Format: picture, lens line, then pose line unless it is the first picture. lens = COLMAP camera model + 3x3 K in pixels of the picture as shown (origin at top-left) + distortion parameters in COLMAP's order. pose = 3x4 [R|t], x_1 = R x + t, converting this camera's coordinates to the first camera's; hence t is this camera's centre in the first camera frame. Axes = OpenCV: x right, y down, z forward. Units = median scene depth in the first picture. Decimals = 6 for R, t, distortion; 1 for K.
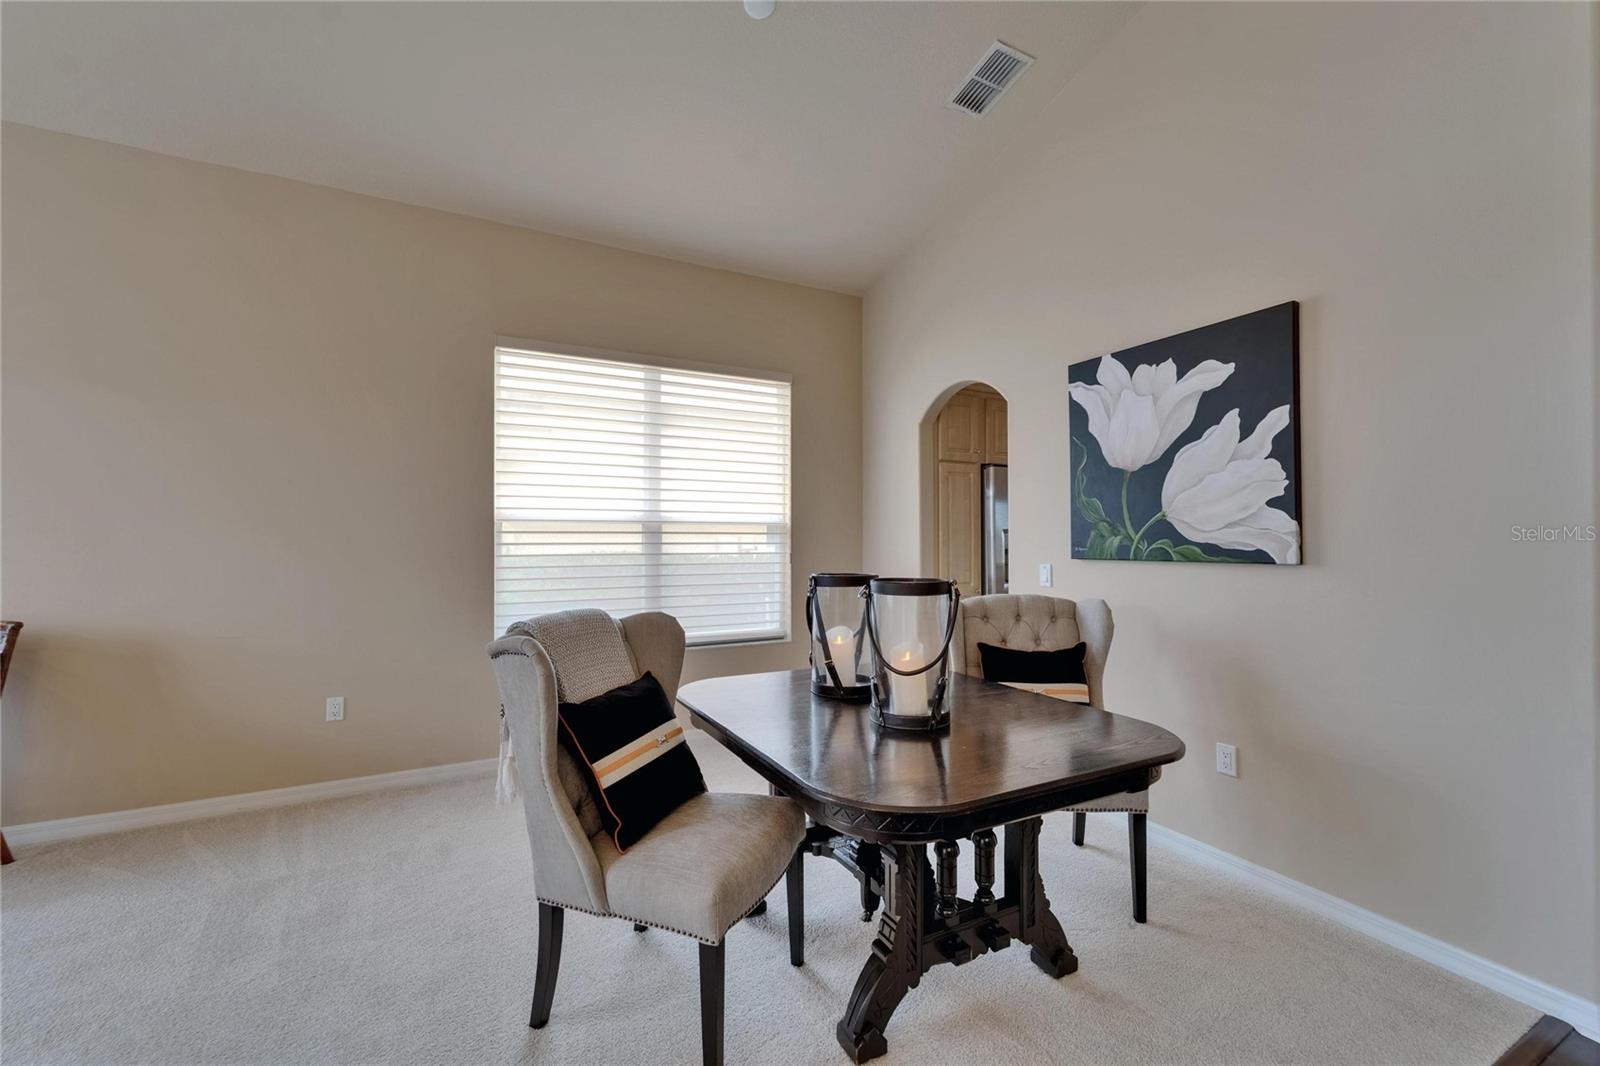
lens RADIAL K [[647.4, 0, 792.4], [0, 647.4, 531.6], [0, 0, 1]] dist [0.002531, -0.001352]
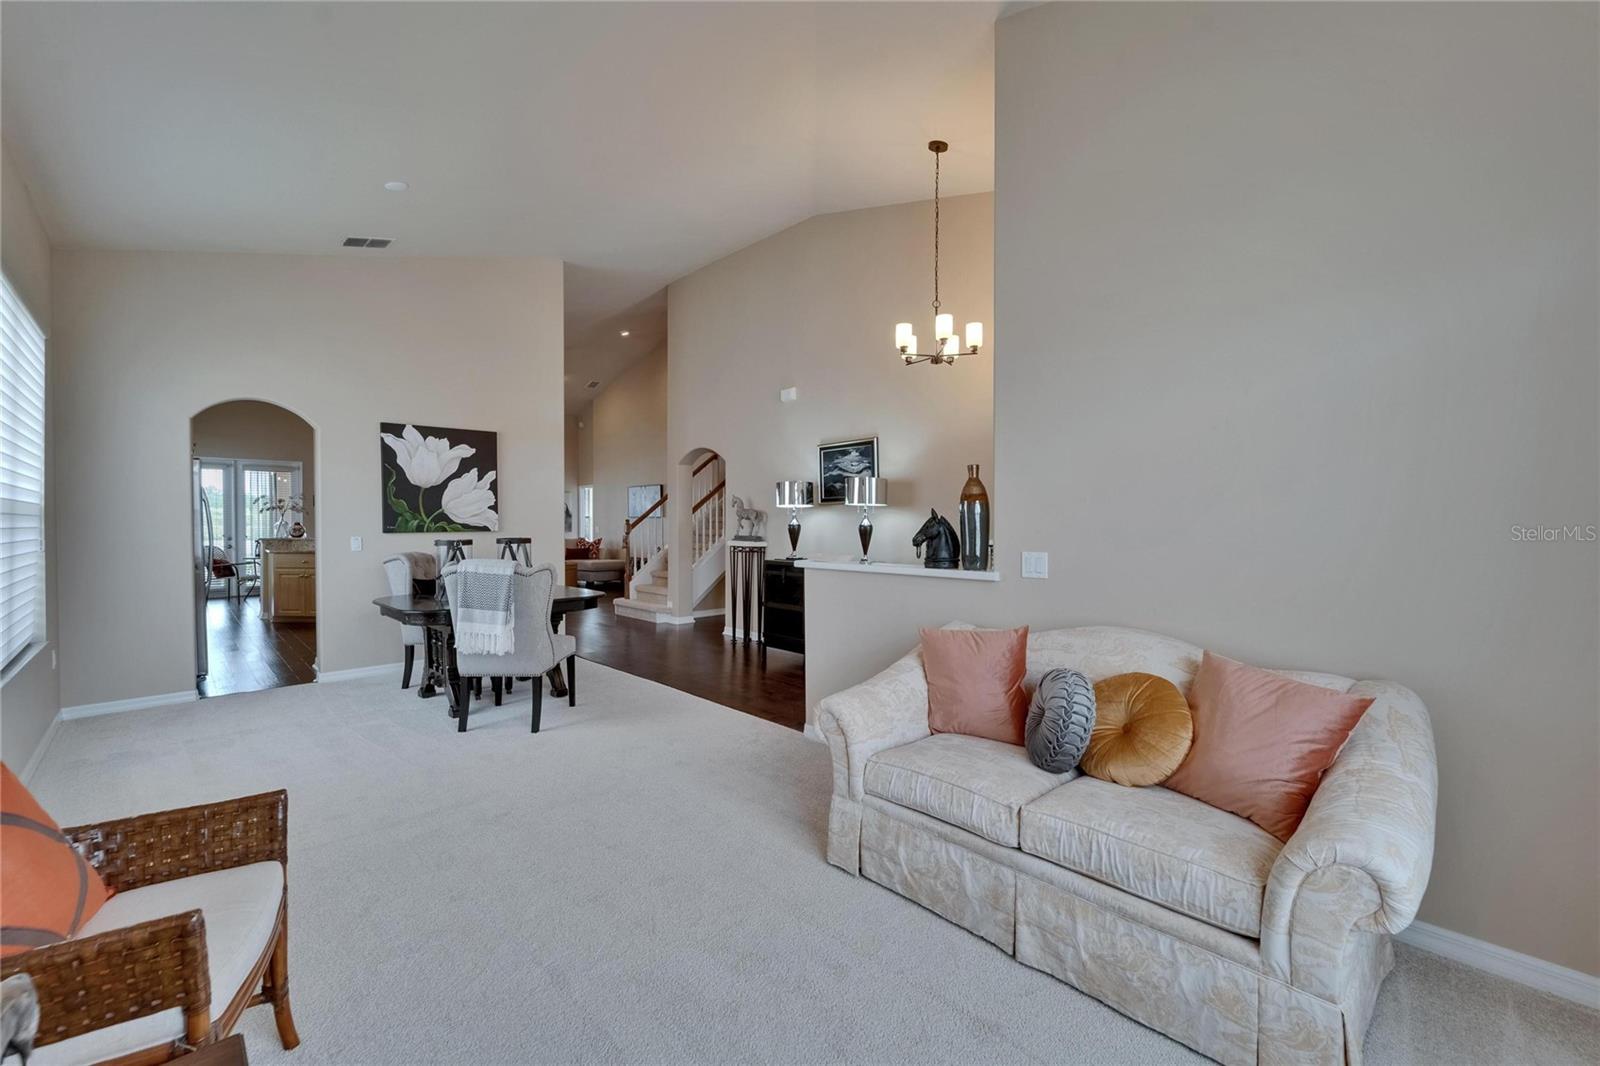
lens RADIAL K [[647.4, 0, 785.2], [0, 647.4, 526.3], [0, 0, 1]] dist [0.002531, -0.001352]
pose [[-0.269031, -0.007246, 0.963104, -1.740524], [-0.008291, 0.999952, 0.005207, 0.006124], [-0.963096, -0.006585, -0.269079, 0.472542]]
